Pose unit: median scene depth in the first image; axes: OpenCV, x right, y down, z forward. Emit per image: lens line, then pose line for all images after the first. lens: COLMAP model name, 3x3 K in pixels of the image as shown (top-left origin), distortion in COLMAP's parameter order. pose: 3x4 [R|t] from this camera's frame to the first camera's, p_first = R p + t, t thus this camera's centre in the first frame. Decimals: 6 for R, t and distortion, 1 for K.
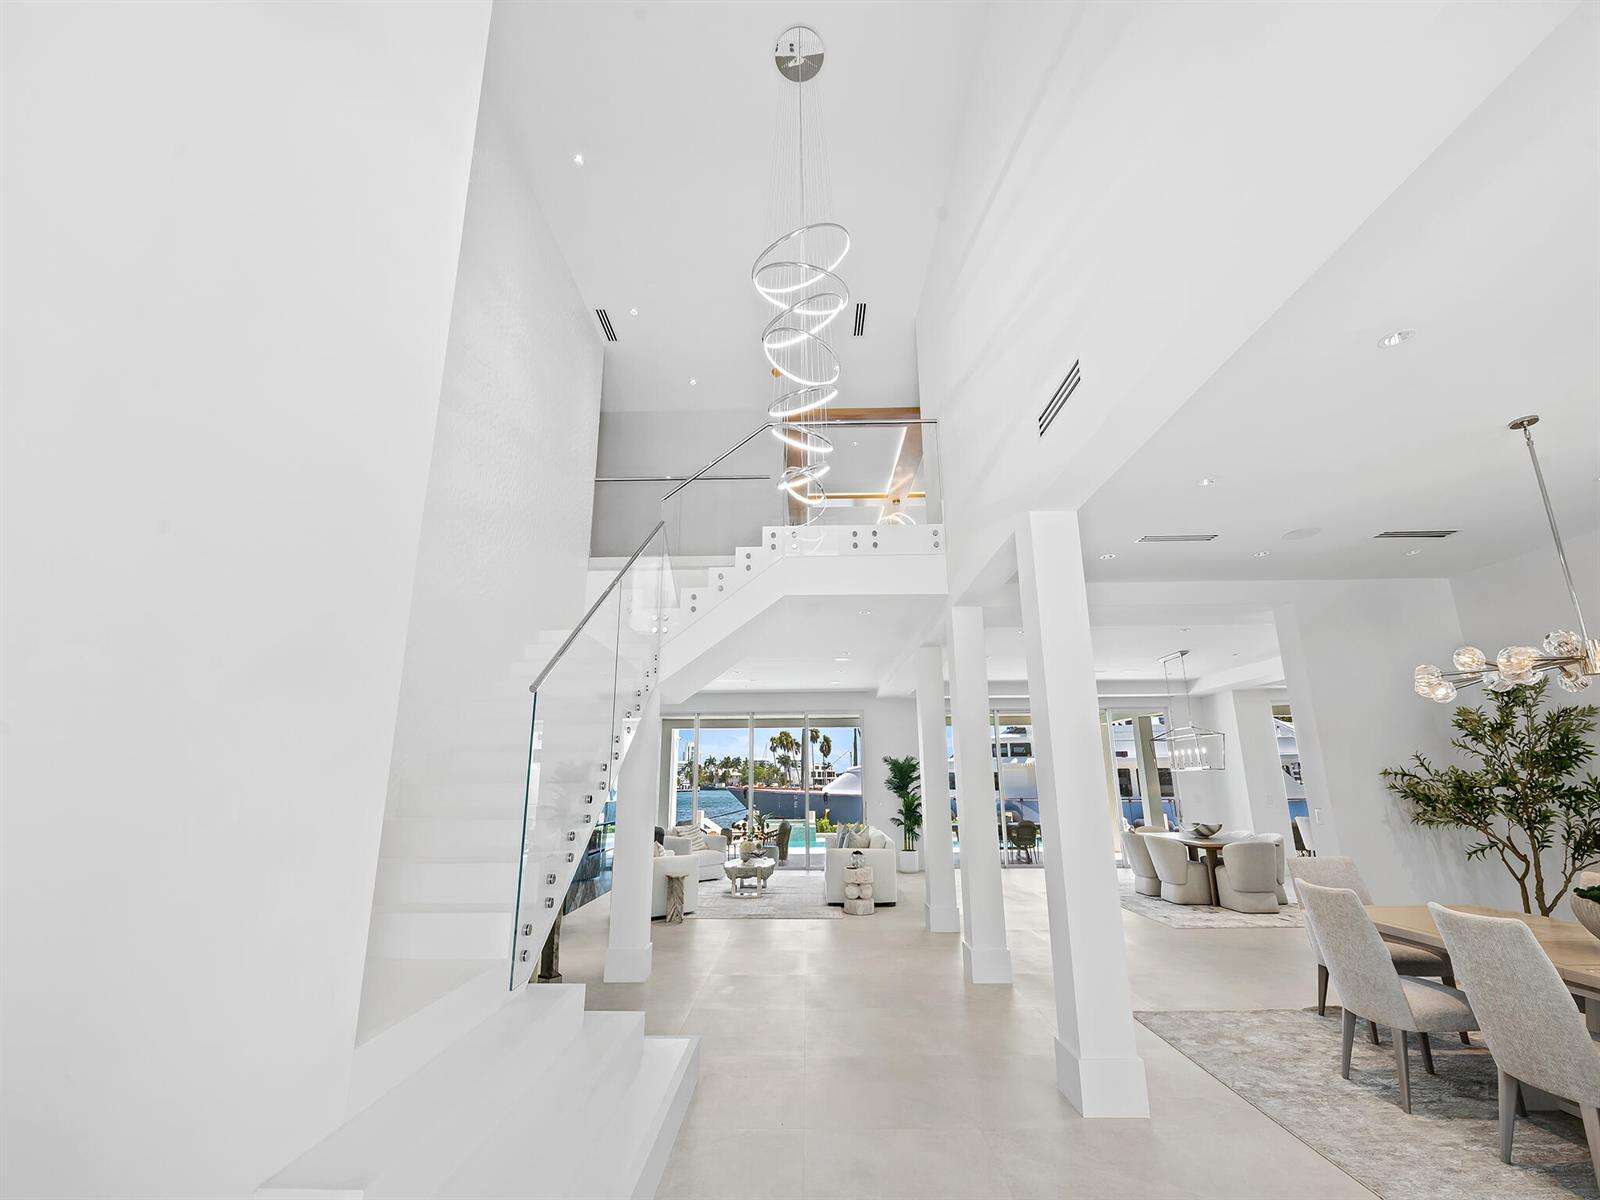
lens RADIAL K [[648.8, 0, 789.2], [0, 648.8, 602.1], [0, 0, 1]] dist [-0.014869, -0.000253]
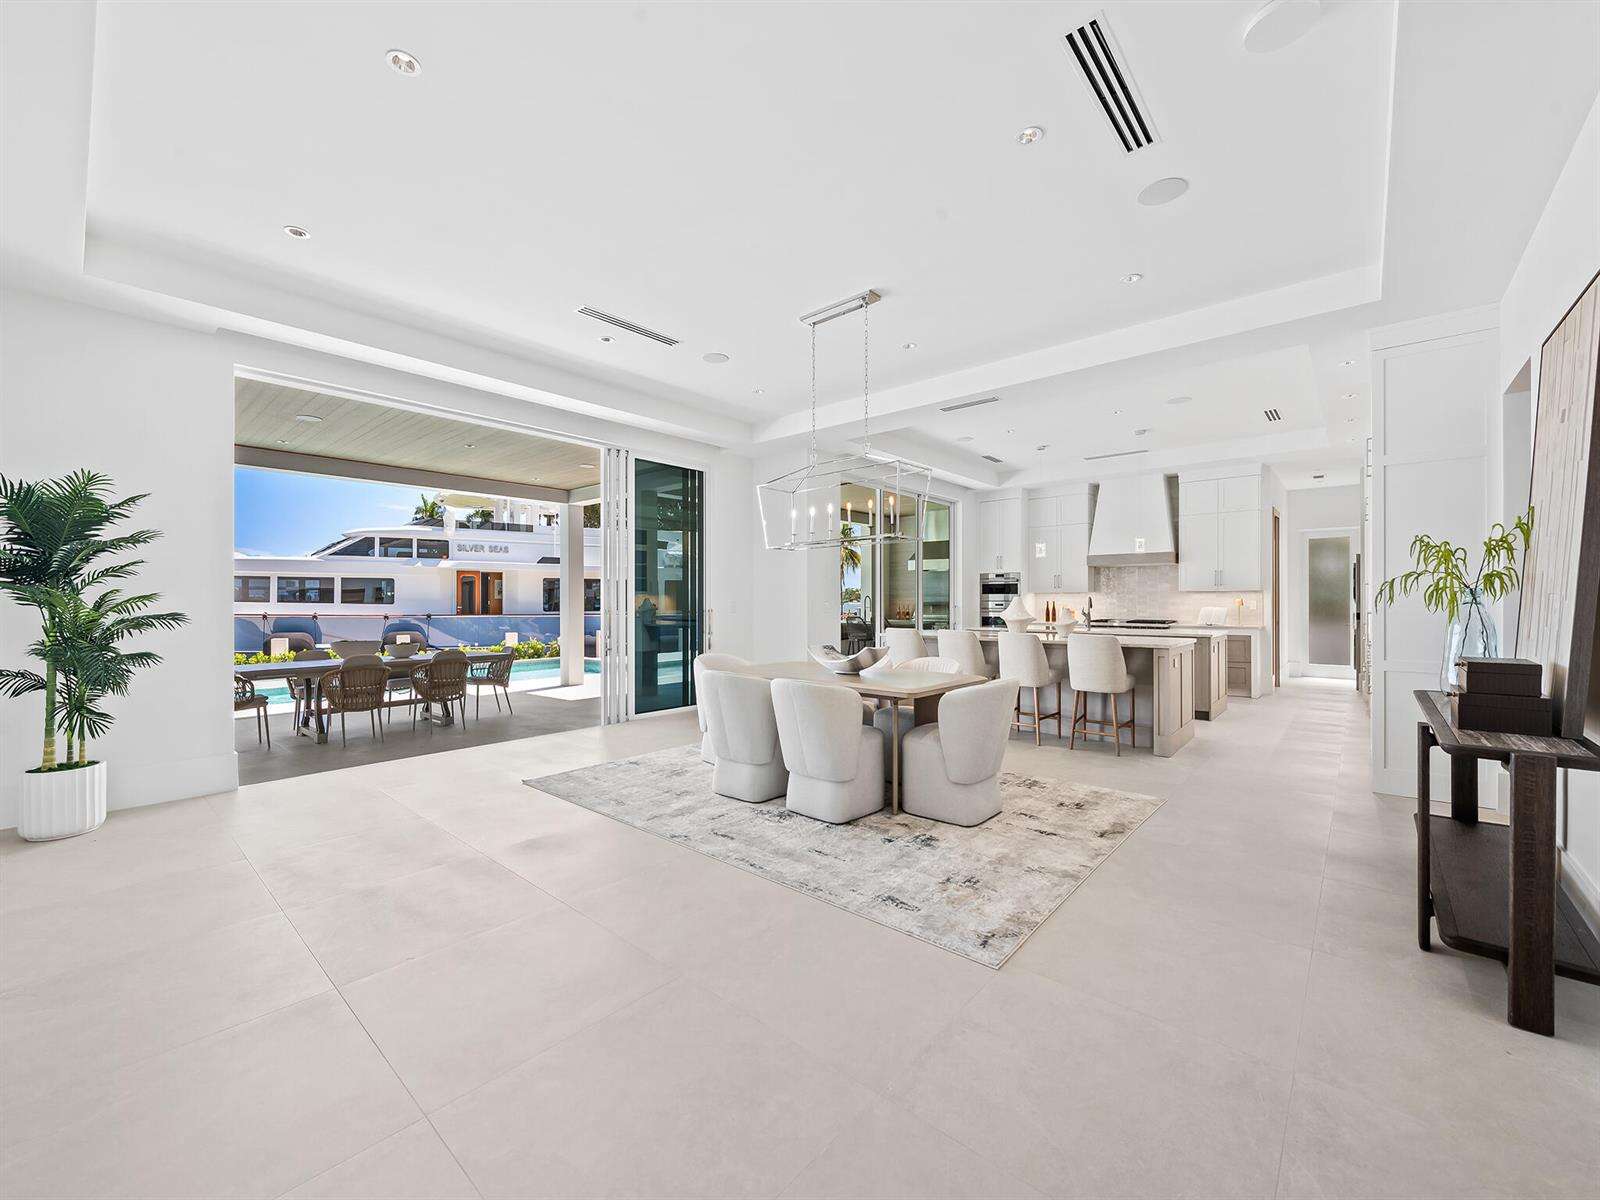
lens RADIAL K [[648.8, 0, 789.2], [0, 648.8, 602.1], [0, 0, 1]] dist [-0.014869, -0.000253]
pose [[0.654928, -0.001837, 0.755689, 0.178615], [-0.200078, 0.963890, 0.175743, 0.180815], [-0.728723, -0.266296, 0.630911, 0.564941]]
